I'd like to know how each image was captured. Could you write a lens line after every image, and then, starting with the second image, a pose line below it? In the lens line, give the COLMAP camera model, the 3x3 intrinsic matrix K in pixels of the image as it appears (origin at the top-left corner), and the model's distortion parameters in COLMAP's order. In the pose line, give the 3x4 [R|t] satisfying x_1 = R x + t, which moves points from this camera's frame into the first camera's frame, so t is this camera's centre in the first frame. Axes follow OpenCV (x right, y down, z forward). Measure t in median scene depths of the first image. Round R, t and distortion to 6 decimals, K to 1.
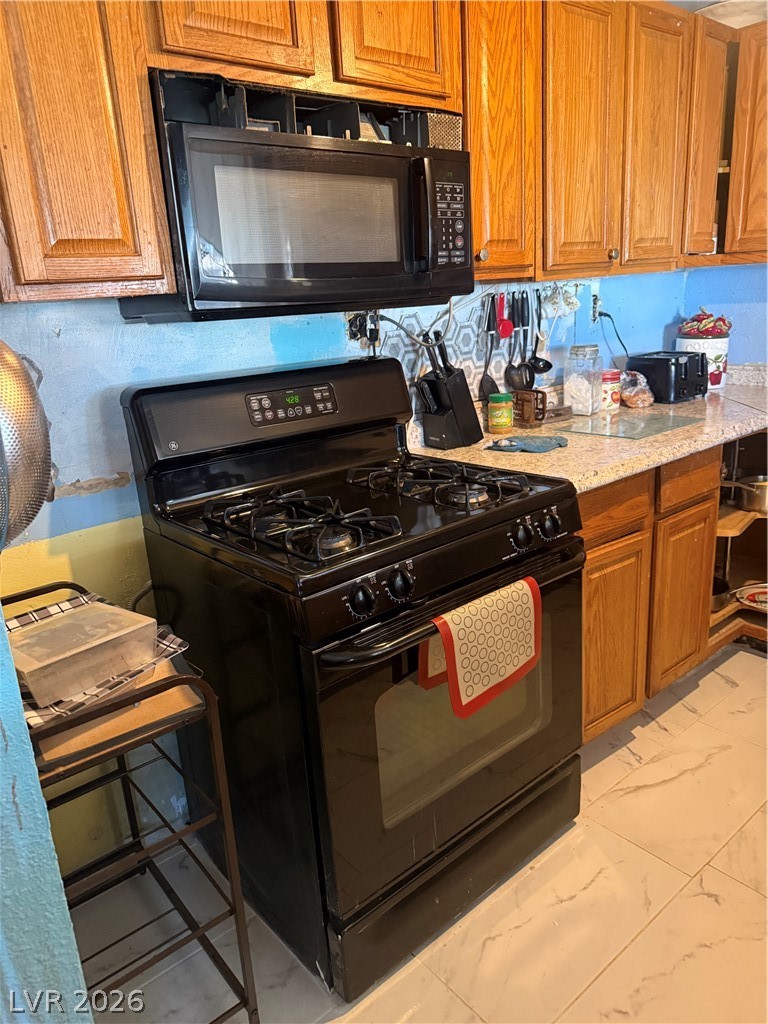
lens RADIAL K [[727.5, 0, 384.0], [0, 727.5, 512.0], [0, 0, 1]] dist [0.032945, -0.049410]
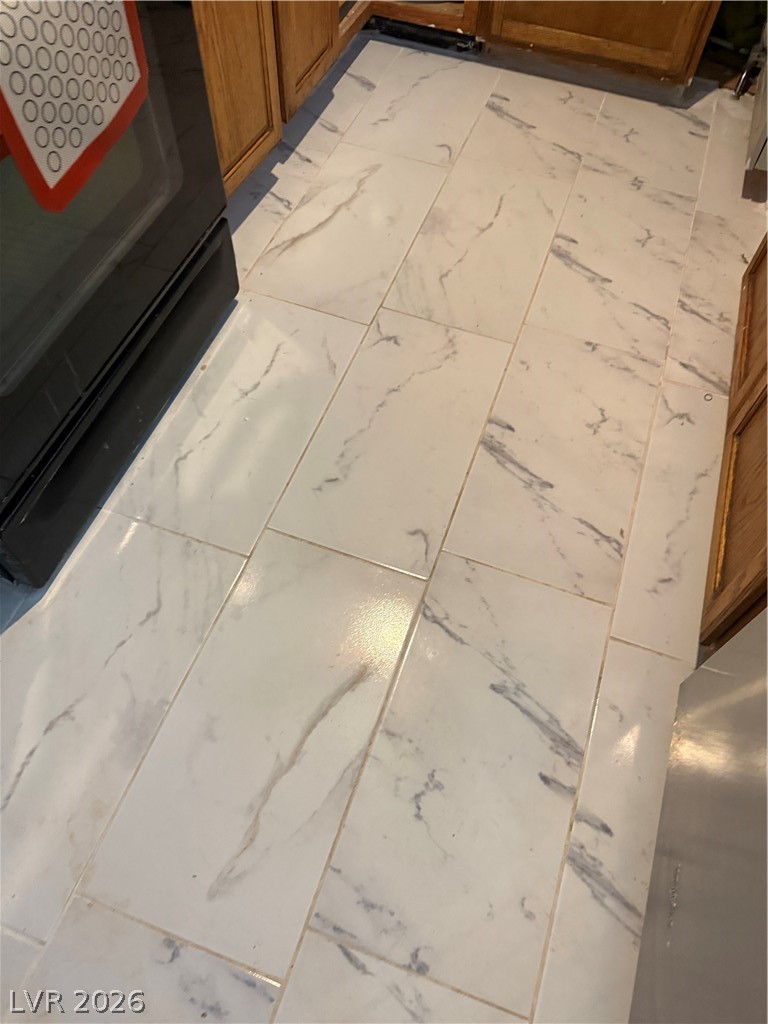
lens RADIAL K [[713.7, 0, 384.0], [0, 713.7, 512.0], [0, 0, 1]] dist [0.056730, -0.090497]
pose [[0.858071, -0.378147, 0.347447, 0.023624], [0.054050, 0.739329, 0.671172, 0.050466], [-0.510679, -0.557133, 0.654835, 0.206648]]
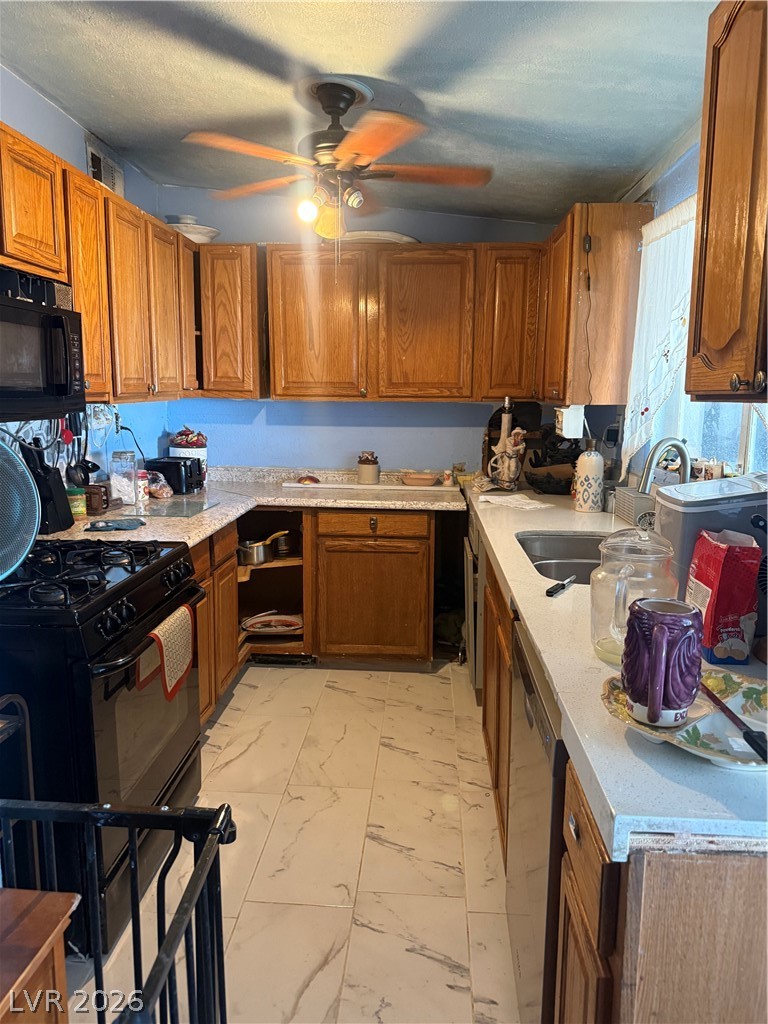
lens RADIAL K [[727.5, 0, 384.0], [0, 727.5, 512.0], [0, 0, 1]] dist [0.032945, -0.049410]
pose [[0.691344, -0.047649, 0.720953, -0.404660], [0.149778, 0.985600, -0.078486, 0.056828], [-0.706832, 0.162244, 0.688525, -0.235352]]
